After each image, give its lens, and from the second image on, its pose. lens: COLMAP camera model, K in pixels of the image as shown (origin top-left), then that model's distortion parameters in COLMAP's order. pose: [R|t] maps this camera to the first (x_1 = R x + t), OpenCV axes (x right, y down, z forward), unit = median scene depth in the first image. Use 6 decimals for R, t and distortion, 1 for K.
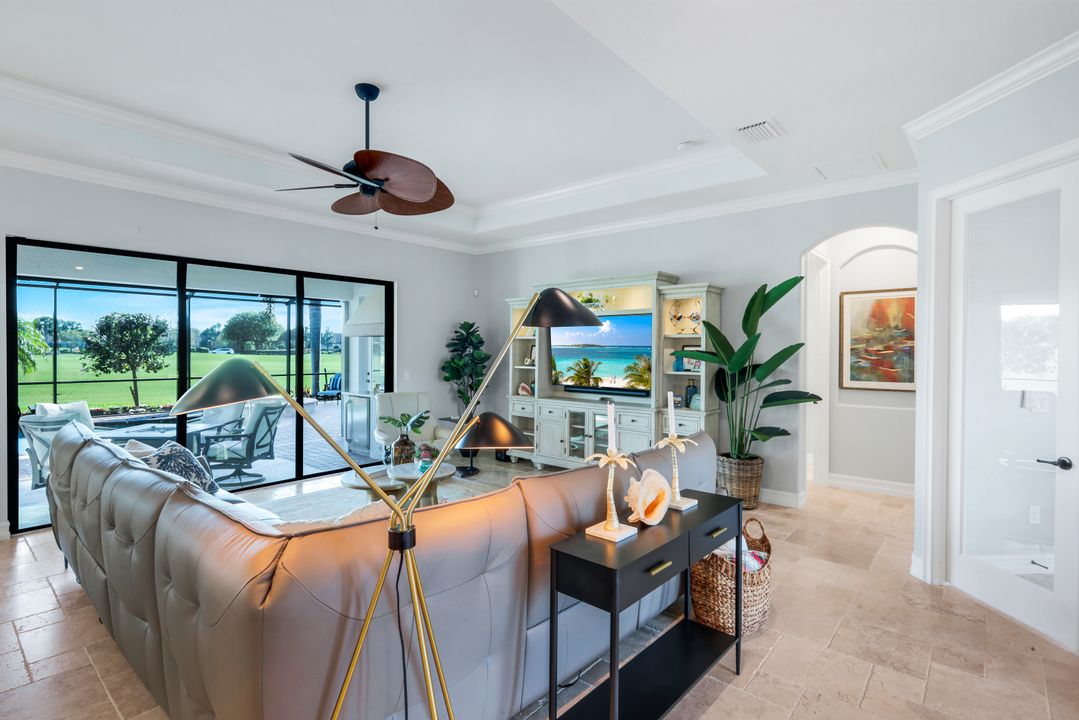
lens RADIAL K [[531.2, 0, 543.6], [0, 531.2, 353.7], [0, 0, 1]] dist [0.002267, 0.000018]
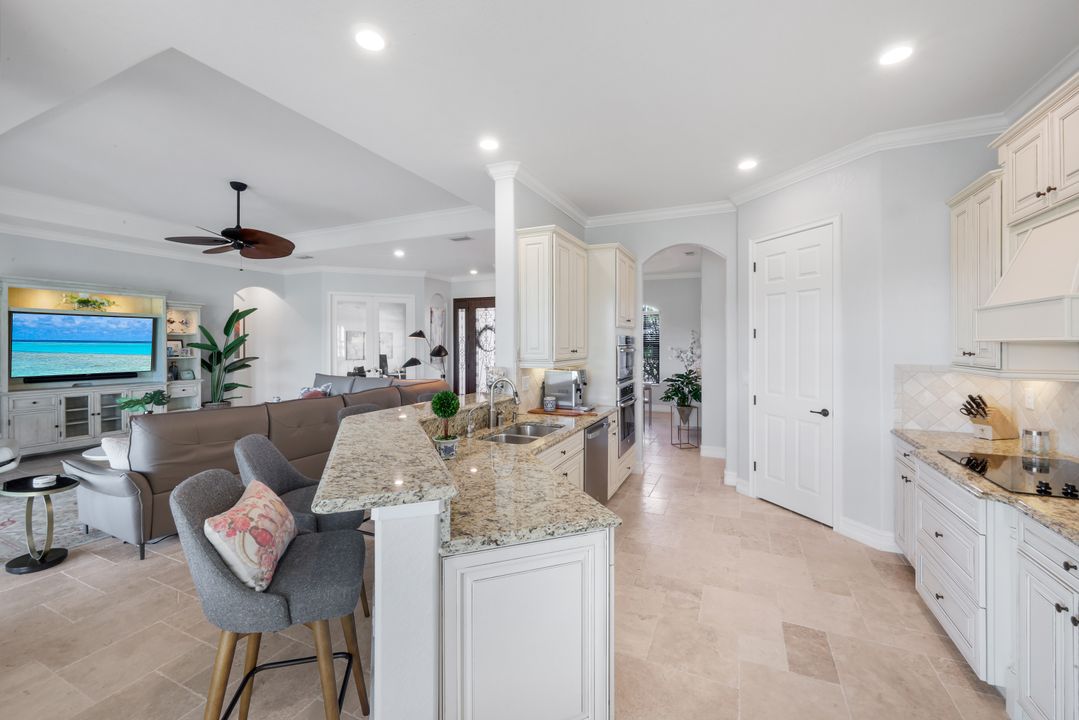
lens RADIAL K [[439.0, 0, 538.4], [0, 439.0, 348.0], [0, 0, 1]] dist [-0.000286, 0.000014]
pose [[-0.268661, -0.016391, 0.963095, -1.310945], [0.000607, 0.999852, 0.017186, -0.013895], [-0.963235, 0.005202, -0.268611, 0.337845]]
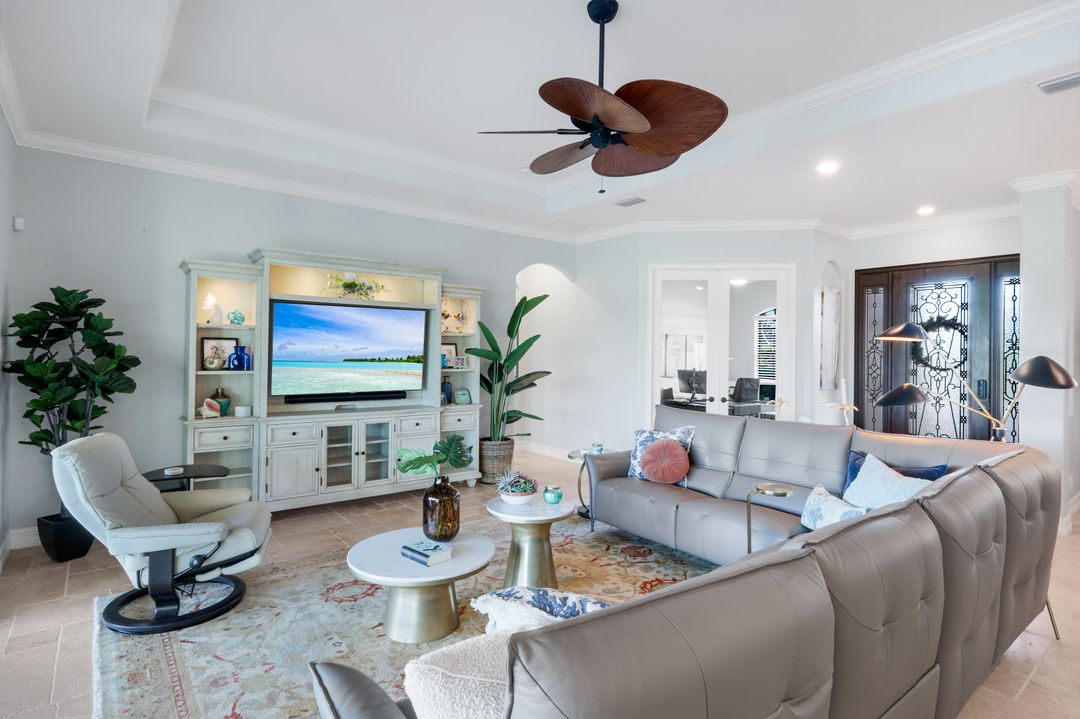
lens RADIAL K [[559.6, 0, 537.3], [0, 559.6, 354.2], [0, 0, 1]] dist [0.002289, 0.000241]
pose [[0.193732, -0.008855, 0.981014, -0.797306], [-0.007867, 0.999913, 0.010579, -0.007674], [-0.981023, -0.009767, 0.193646, 0.652732]]
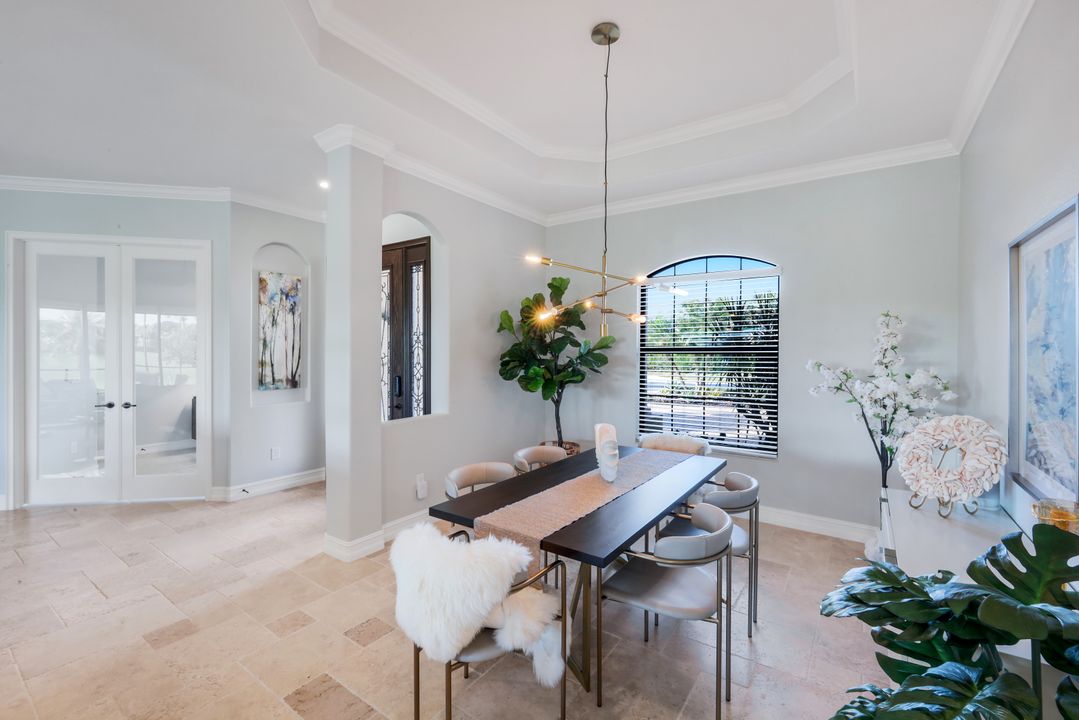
lens RADIAL K [[460.6, 0, 540.1], [0, 460.6, 353.4], [0, 0, 1]] dist [-0.000226, -0.000116]
pose [[-0.097162, -0.008590, 0.995232, -0.397478], [-0.005529, 0.999952, 0.008091, -0.000818], [-0.995253, -0.004716, -0.097205, -0.177490]]
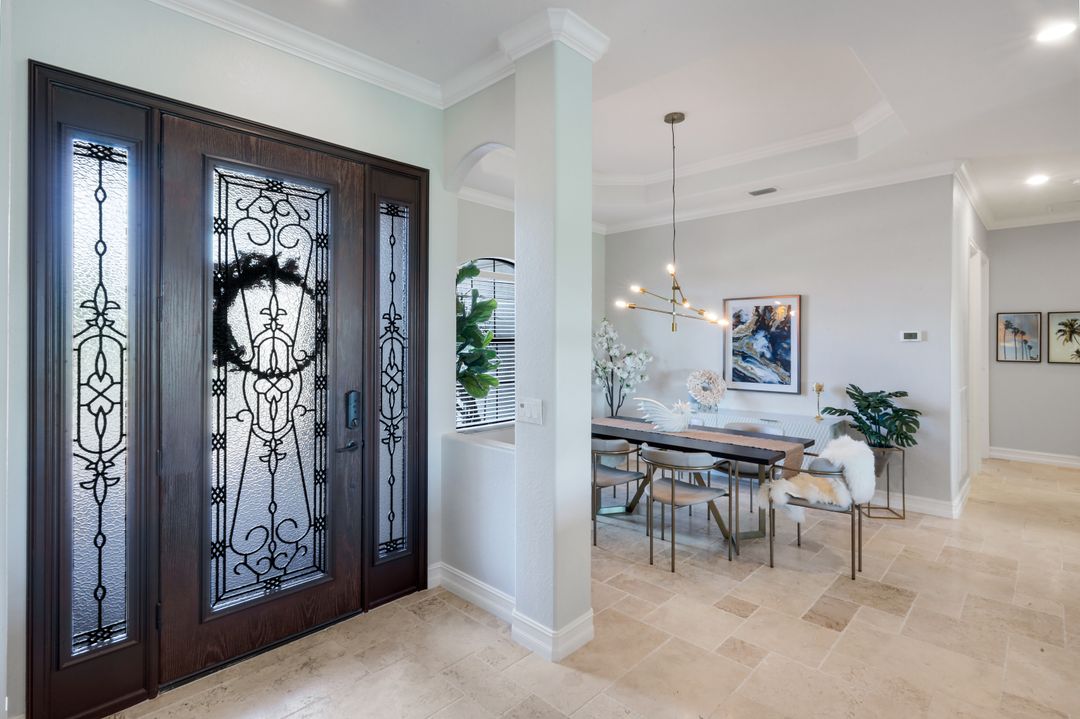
lens RADIAL K [[526.1, 0, 539.2], [0, 526.1, 335.8], [0, 0, 1]] dist [-0.000594, -0.000011]
pose [[-0.997691, -0.011324, 0.066960, 0.244364], [-0.011365, 0.999935, -0.000237, -0.009238], [-0.066953, -0.000998, -0.997756, 0.519856]]
